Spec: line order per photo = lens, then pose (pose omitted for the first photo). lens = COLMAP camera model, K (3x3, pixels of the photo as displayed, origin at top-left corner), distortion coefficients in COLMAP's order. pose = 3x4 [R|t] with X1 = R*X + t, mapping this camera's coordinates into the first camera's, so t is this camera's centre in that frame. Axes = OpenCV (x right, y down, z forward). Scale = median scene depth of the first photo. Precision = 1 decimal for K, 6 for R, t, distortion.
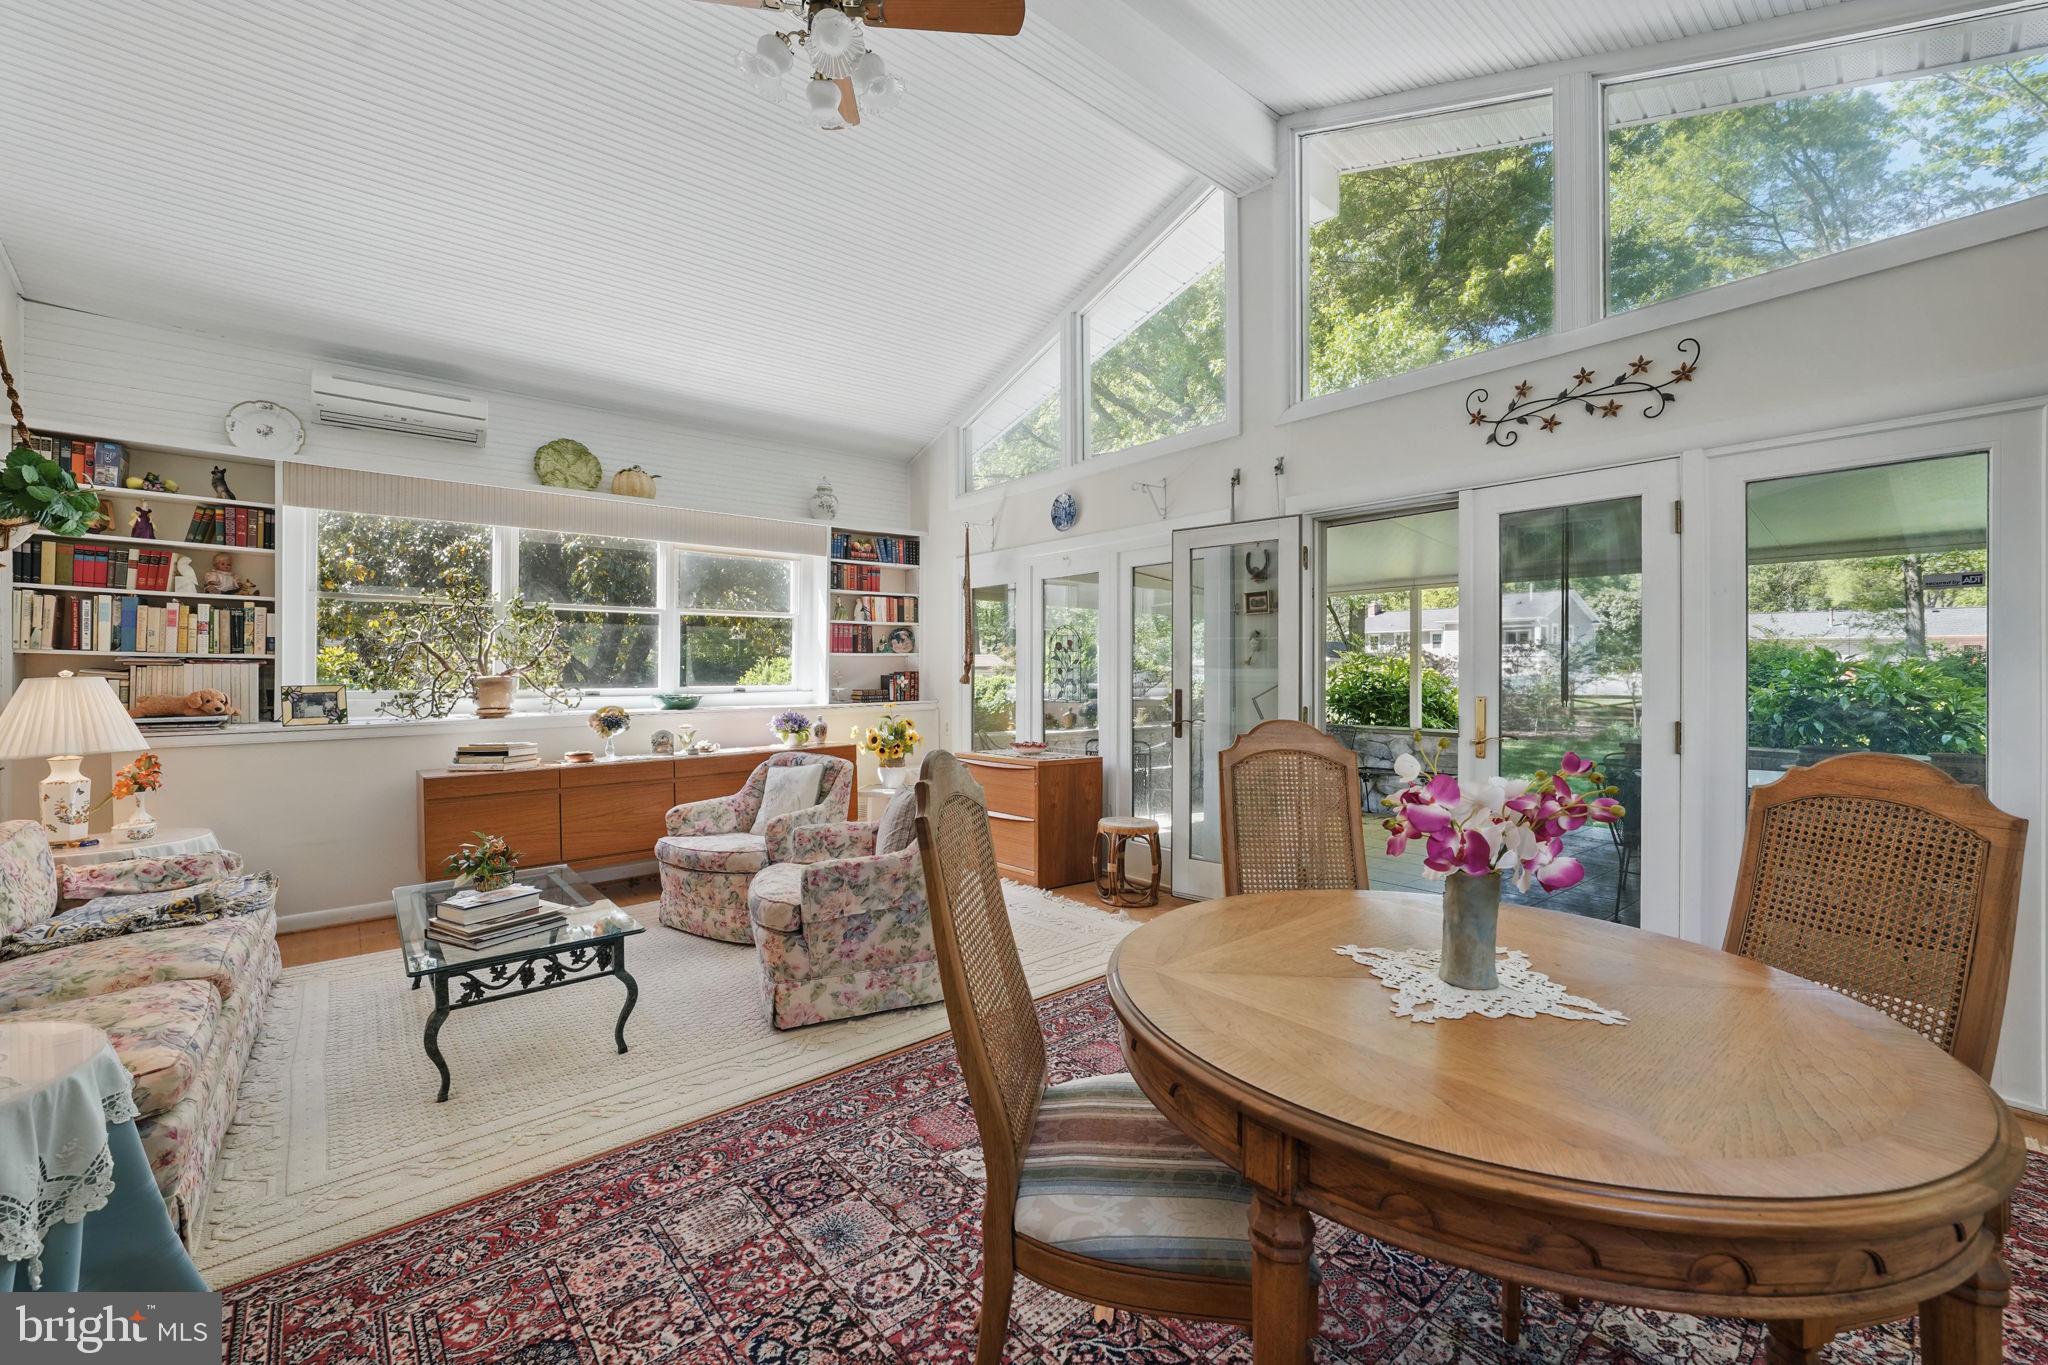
lens RADIAL K [[814.4, 0, 1020.6], [0, 814.4, 673.5], [0, 0, 1]] dist [-0.010978, 0.000466]
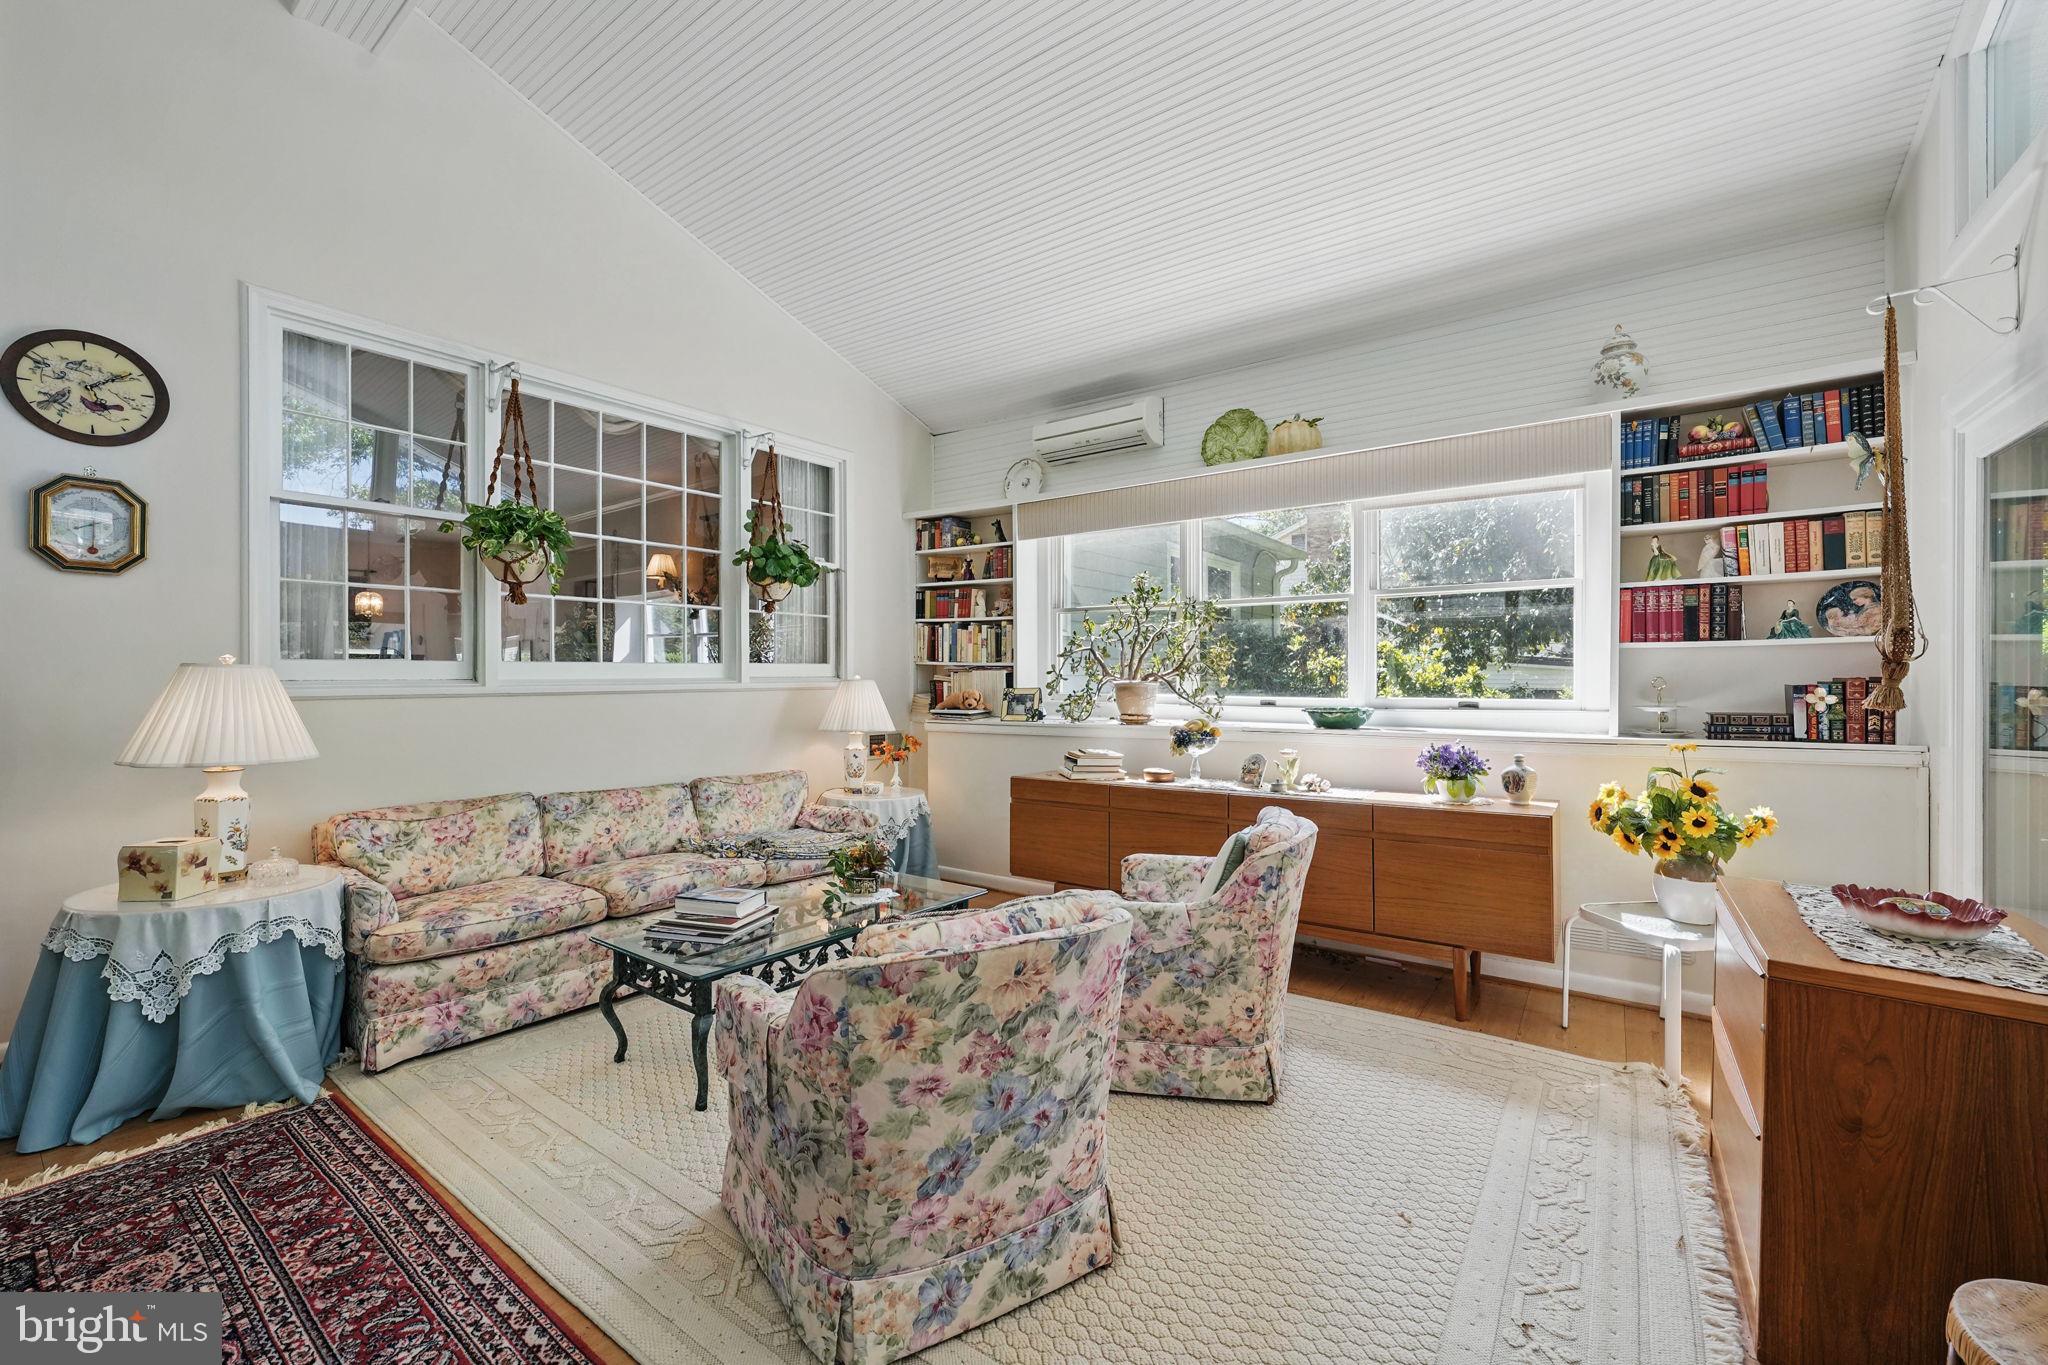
lens RADIAL K [[814.4, 0, 1020.6], [0, 814.4, 673.5], [0, 0, 1]] dist [-0.010978, 0.000466]
pose [[0.251621, -0.003488, -0.967820, 0.241739], [-0.003852, 0.999982, -0.004606, -0.001014], [0.967818, 0.004887, 0.251603, 0.602775]]
